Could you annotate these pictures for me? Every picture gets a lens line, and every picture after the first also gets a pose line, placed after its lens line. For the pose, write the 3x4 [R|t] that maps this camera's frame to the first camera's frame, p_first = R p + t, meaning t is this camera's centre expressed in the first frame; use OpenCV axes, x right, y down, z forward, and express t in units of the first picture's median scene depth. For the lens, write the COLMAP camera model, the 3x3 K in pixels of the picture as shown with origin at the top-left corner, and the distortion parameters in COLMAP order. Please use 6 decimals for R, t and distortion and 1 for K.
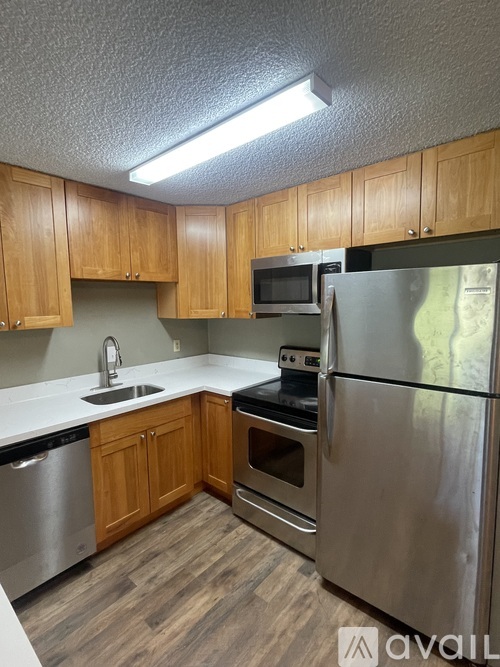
lens RADIAL K [[331.4, 0, 250.4], [0, 331.4, 335.0], [0, 0, 1]] dist [-0.006883, 0.002683]
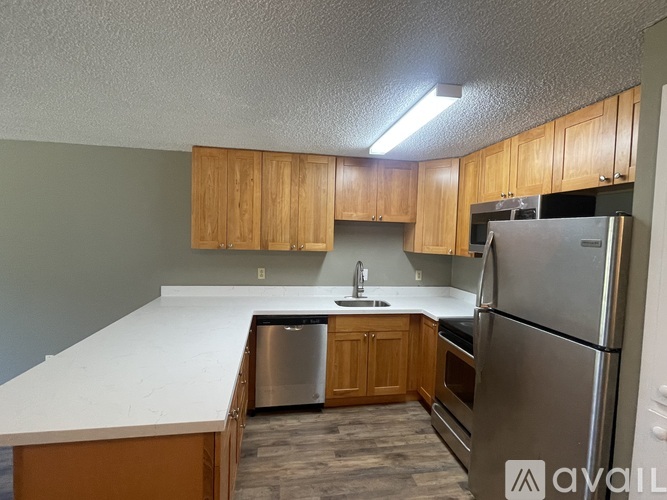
lens RADIAL K [[331.4, 0, 335.6], [0, 331.4, 252.4], [0, 0, 1]] dist [-0.006883, 0.002683]
pose [[0.778389, 0.075065, -0.623278, 0.389391], [-0.106725, 0.994196, -0.013548, -0.002448], [0.618644, 0.077065, 0.781883, -0.162990]]
